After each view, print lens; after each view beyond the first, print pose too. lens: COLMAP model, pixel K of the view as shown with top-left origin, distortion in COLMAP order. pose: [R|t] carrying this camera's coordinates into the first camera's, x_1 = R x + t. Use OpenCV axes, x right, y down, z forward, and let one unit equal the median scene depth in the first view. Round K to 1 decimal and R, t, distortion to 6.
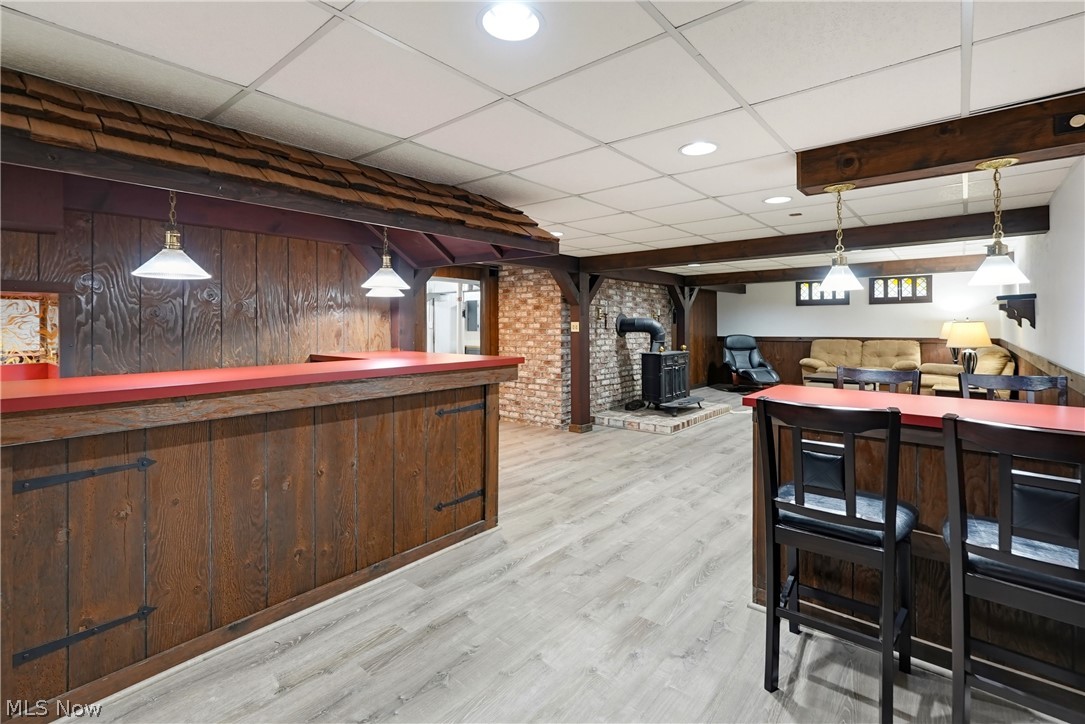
lens RADIAL K [[492.8, 0, 549.2], [0, 492.8, 322.3], [0, 0, 1]] dist [-0.009865, 0.004204]
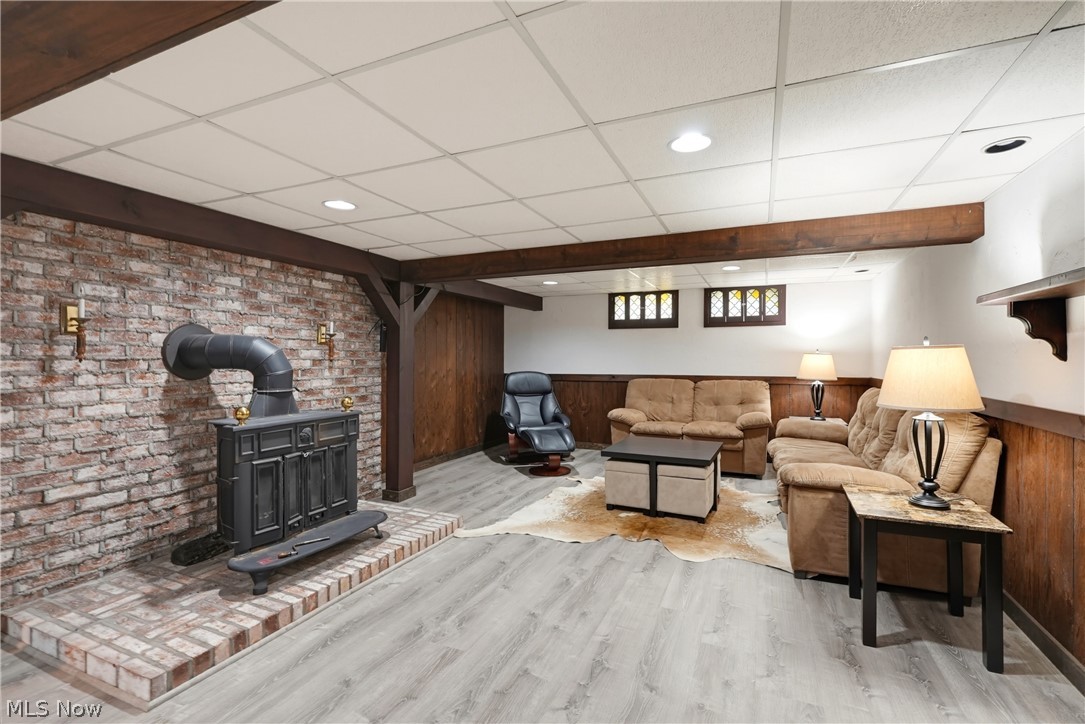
lens RADIAL K [[492.8, 0, 544.6], [0, 492.8, 357.2], [0, 0, 1]] dist [-0.009865, 0.004204]
pose [[0.961141, 0.007554, 0.275956, 0.271584], [-0.008398, 0.999963, 0.001877, 0.005934], [-0.275931, -0.004122, 0.961169, 0.437376]]
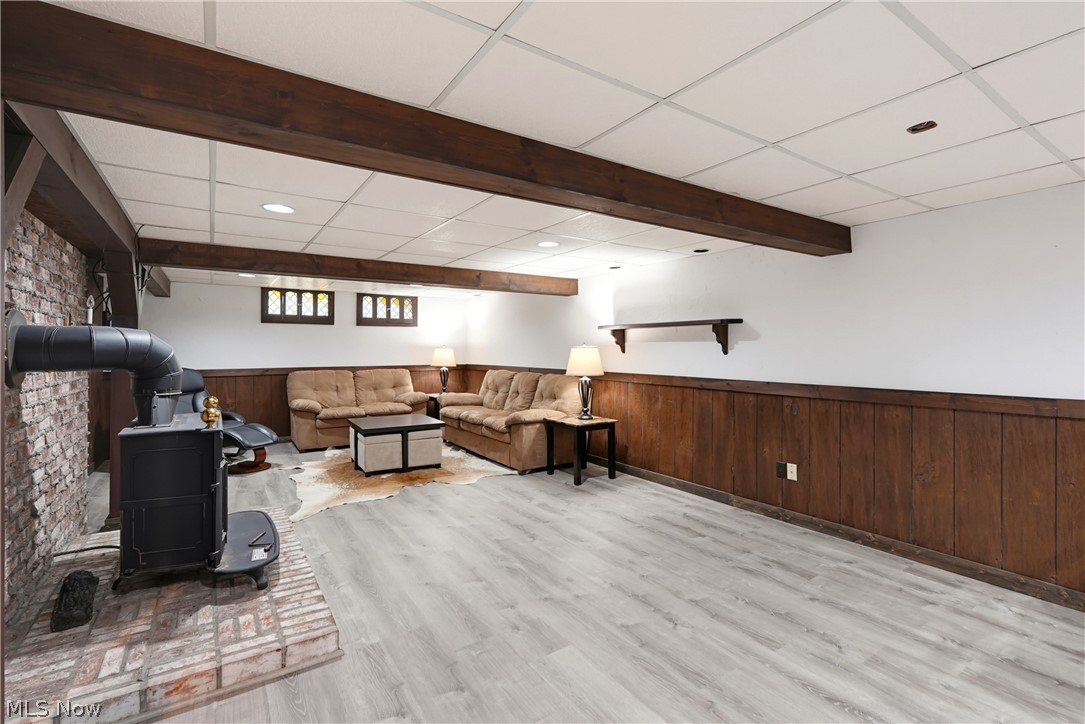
lens RADIAL K [[492.8, 0, 538.4], [0, 492.8, 350.0], [0, 0, 1]] dist [-0.009865, 0.004204]
pose [[0.292497, 0.004775, 0.956255, -0.036572], [-0.006574, 0.999974, -0.002983, 0.004504], [-0.956244, -0.005414, 0.292521, 0.516301]]
